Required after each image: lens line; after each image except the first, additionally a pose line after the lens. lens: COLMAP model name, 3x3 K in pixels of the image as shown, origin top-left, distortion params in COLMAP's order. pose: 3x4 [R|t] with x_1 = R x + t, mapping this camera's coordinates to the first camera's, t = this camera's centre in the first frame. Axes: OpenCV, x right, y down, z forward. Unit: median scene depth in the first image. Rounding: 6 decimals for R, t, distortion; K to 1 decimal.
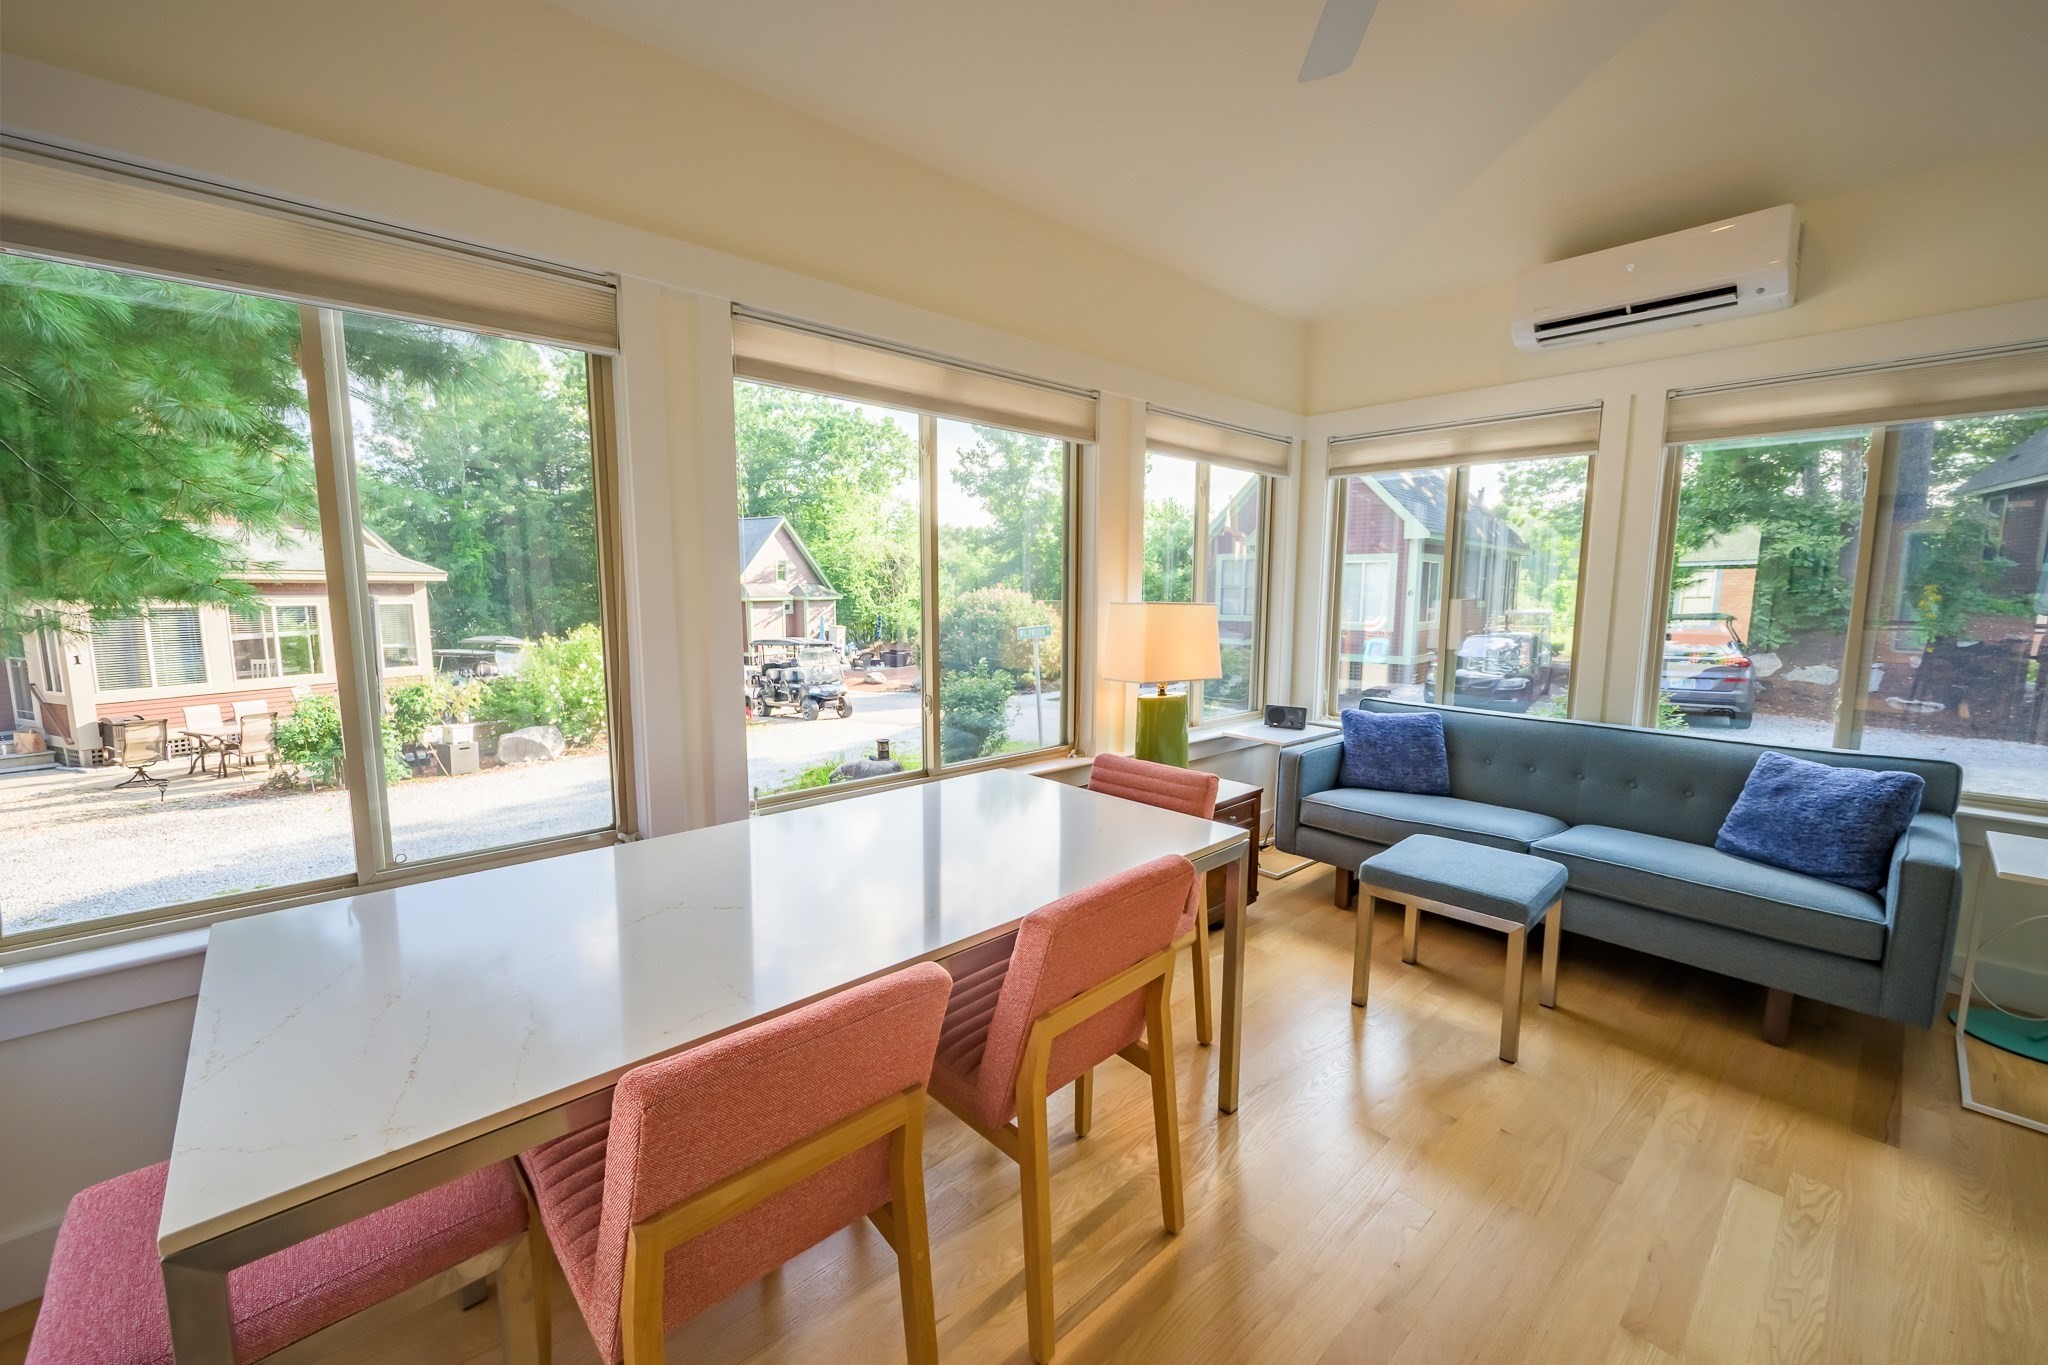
lens RADIAL K [[802.5, 0, 1014.6], [0, 802.5, 687.8], [0, 0, 1]] dist [-0.000790, 0.000216]
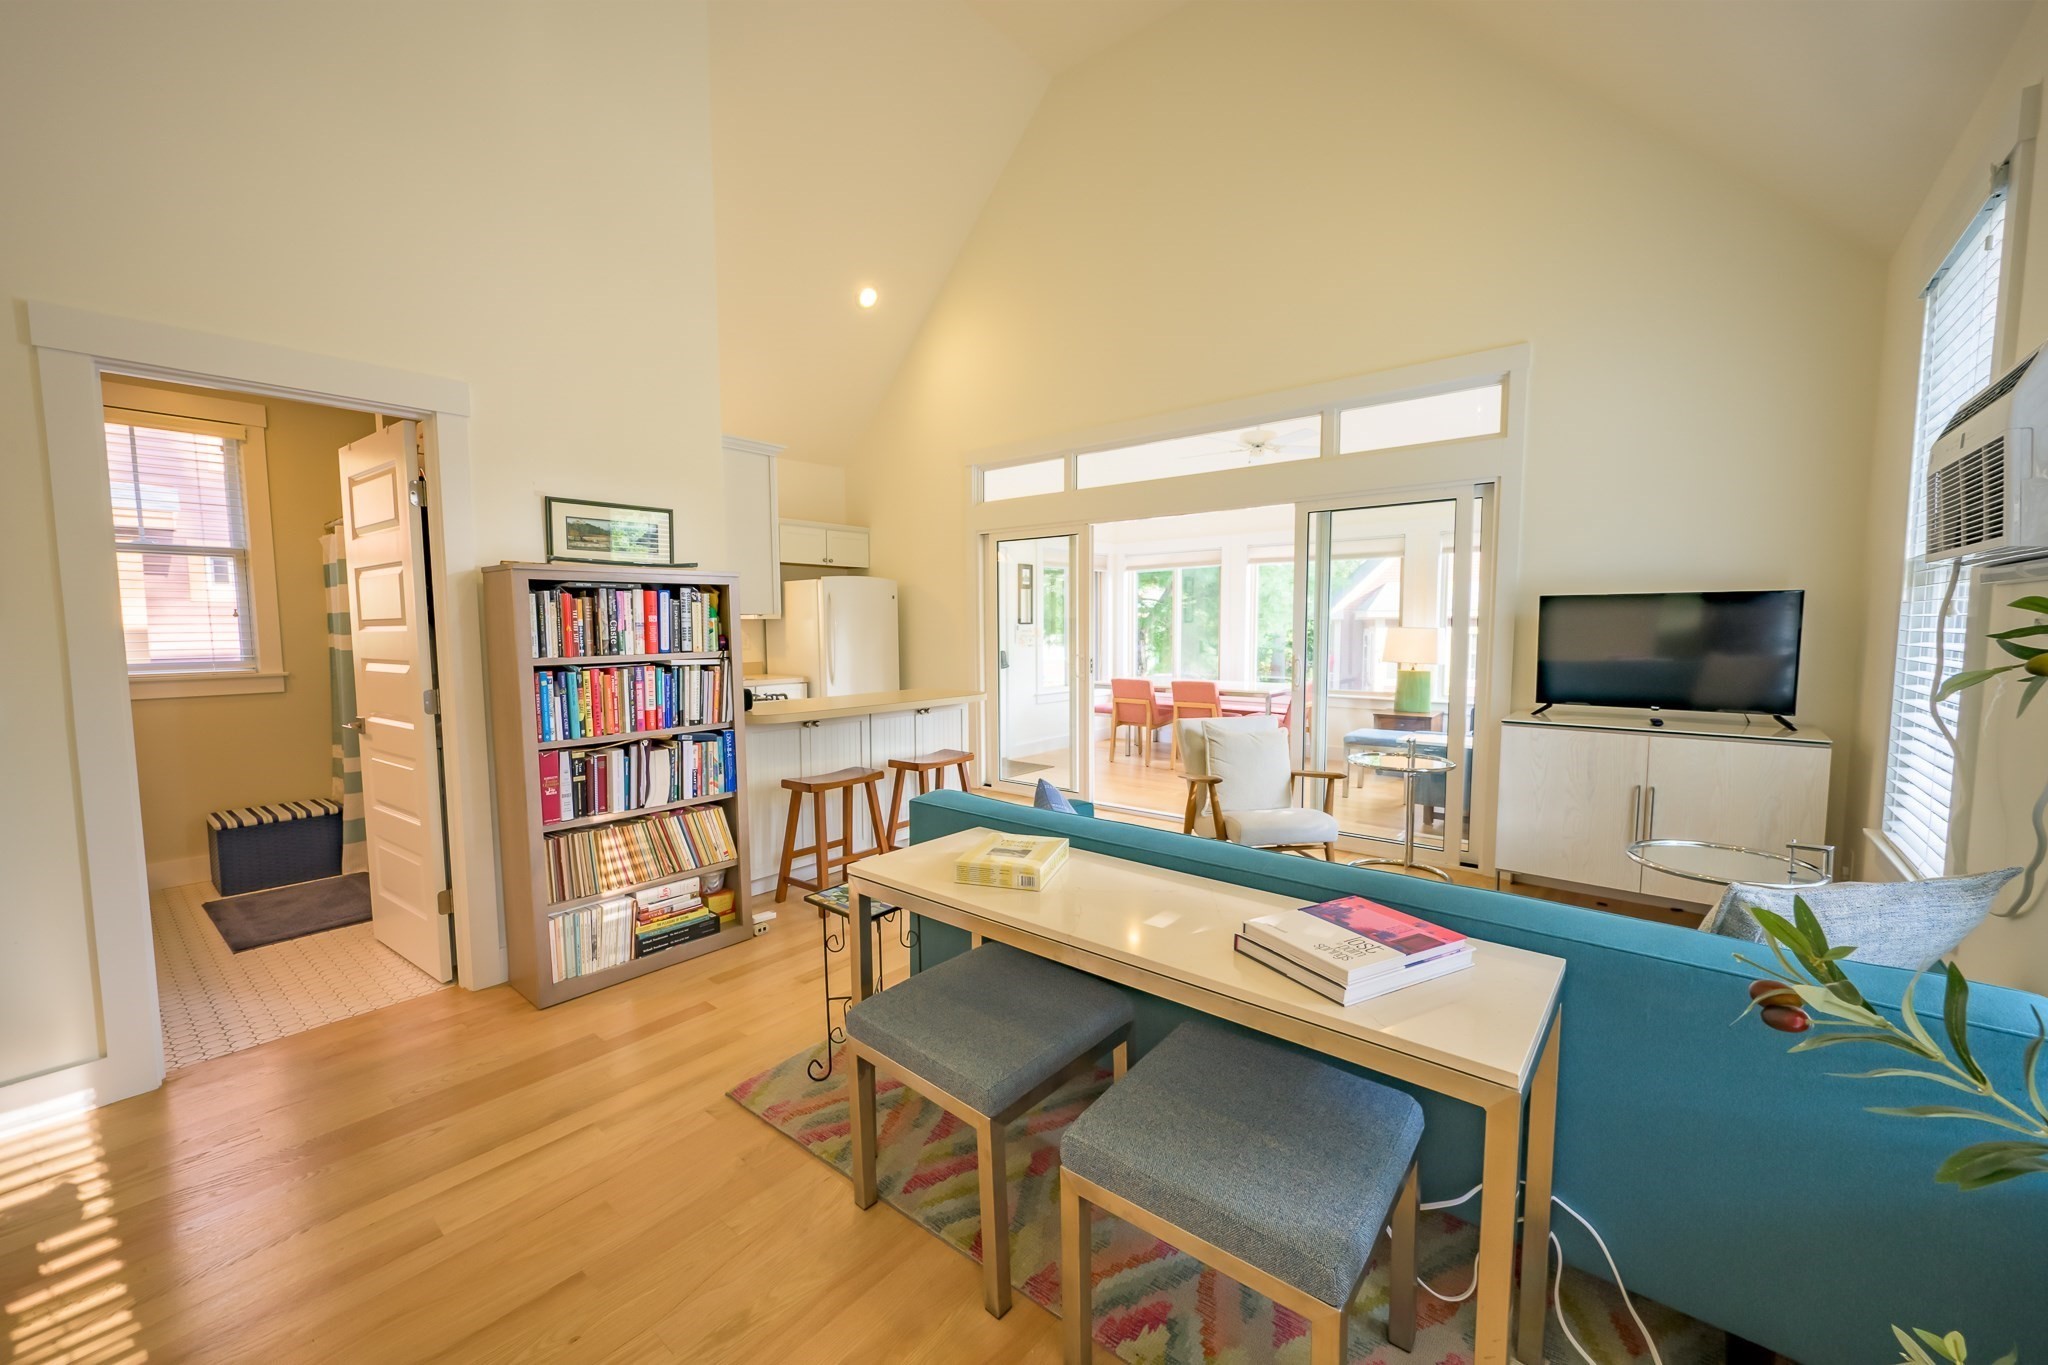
lens RADIAL K [[802.5, 0, 1024.8], [0, 802.5, 685.3], [0, 0, 1]] dist [-0.000790, 0.000216]
pose [[0.155088, 0.072028, -0.985271, 0.442391], [-0.114162, 0.991964, 0.054547, 0.010727], [0.981282, 0.104021, 0.162064, -0.075731]]
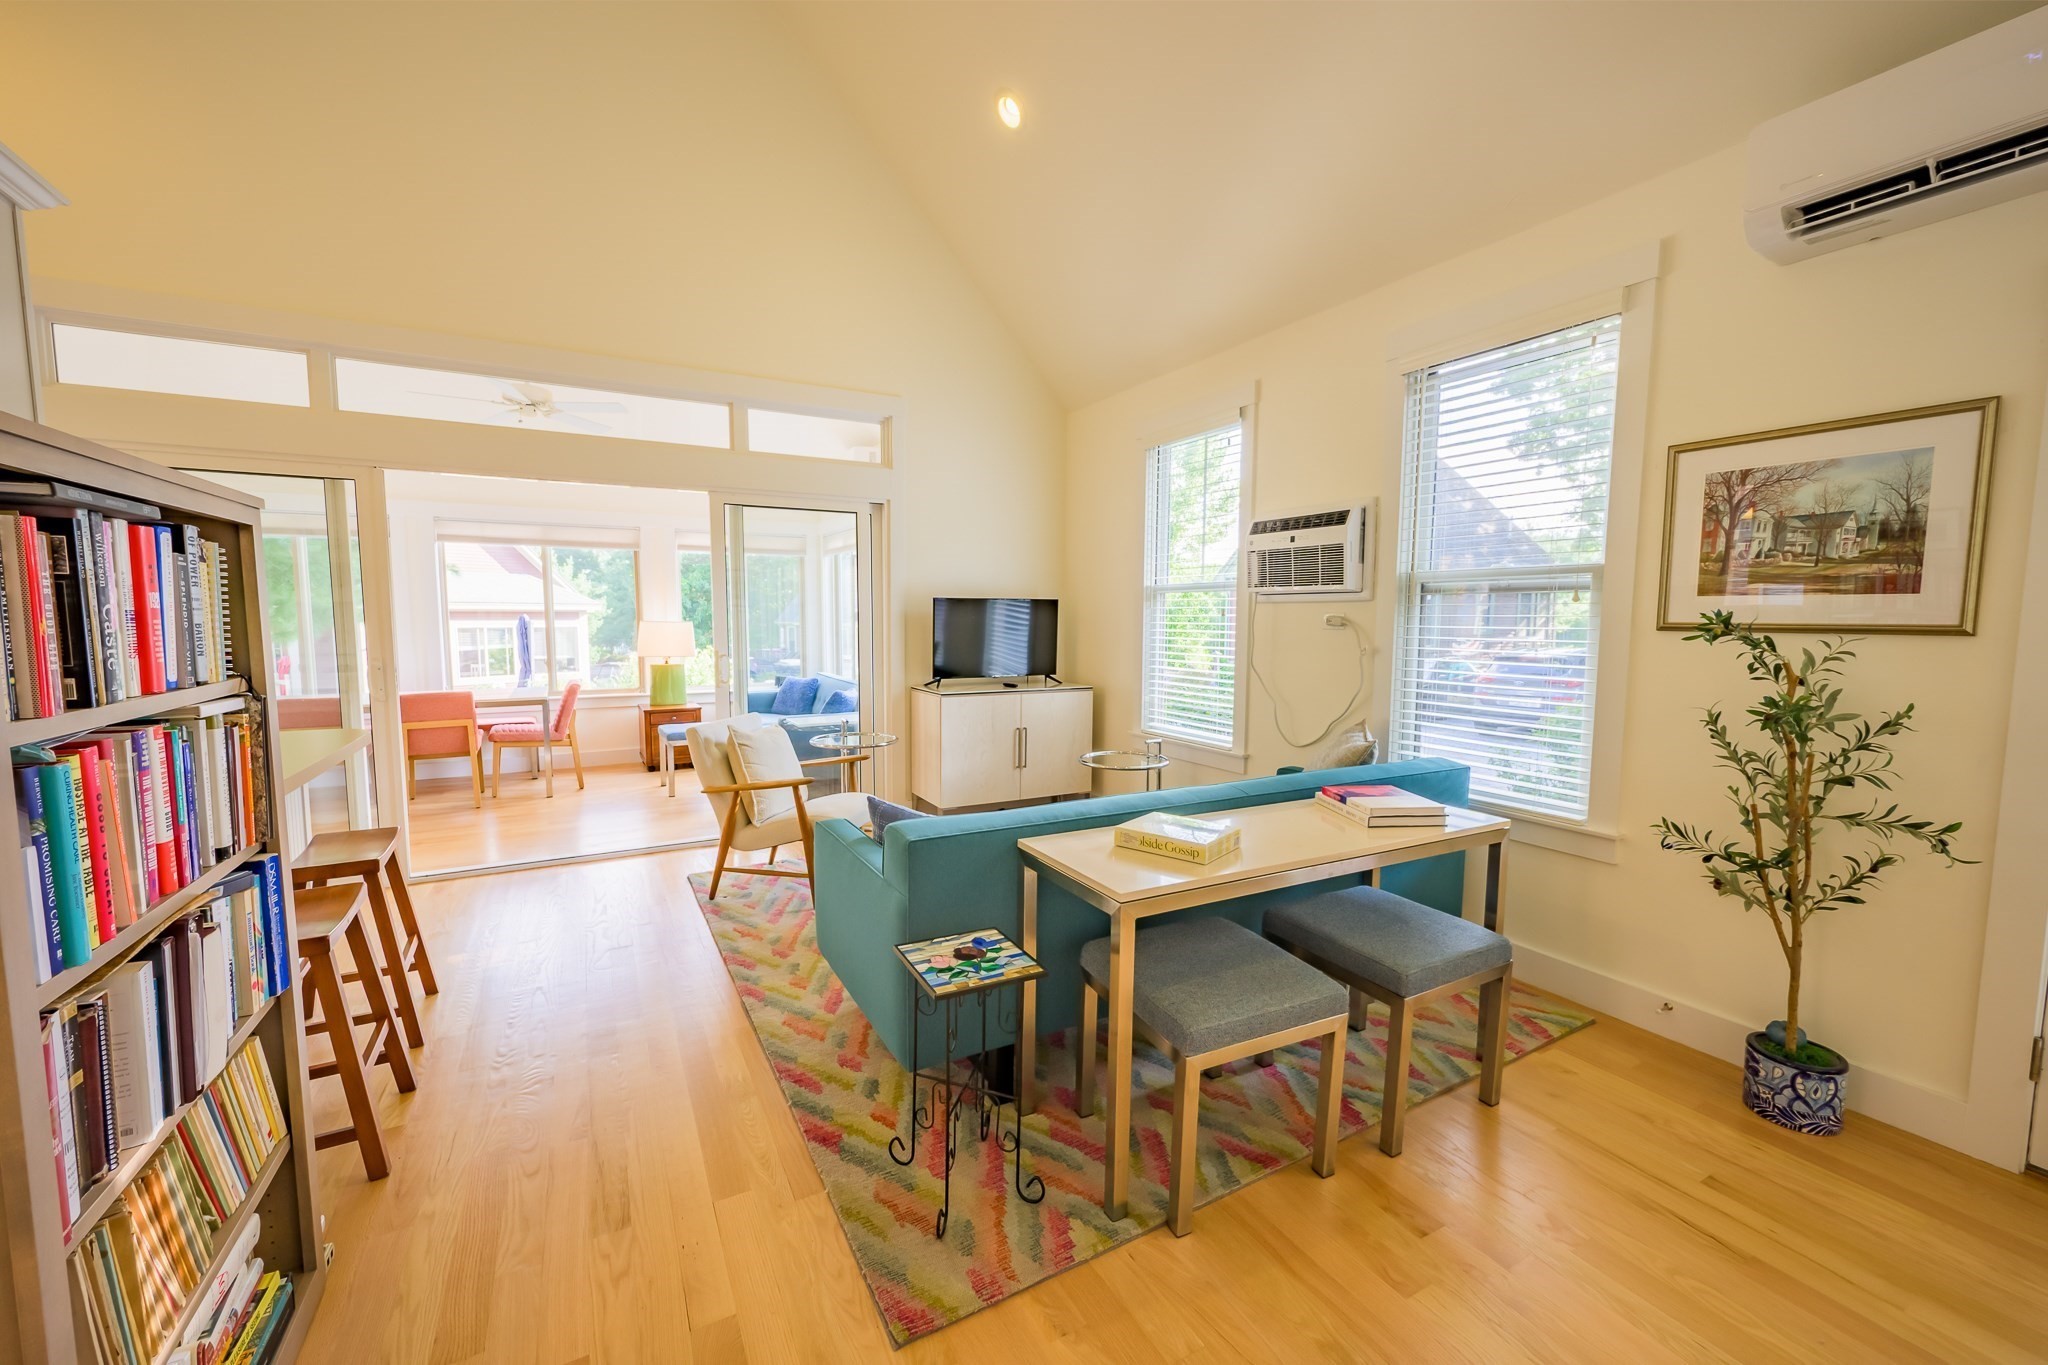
lens RADIAL K [[802.5, 0, 1022.4], [0, 802.5, 685.3], [0, 0, 1]] dist [-0.000790, 0.000216]
pose [[0.975660, 0.018502, -0.218509, 0.330297], [-0.026283, 0.999118, -0.032757, 0.023601], [0.217710, 0.037703, 0.975285, -0.187921]]
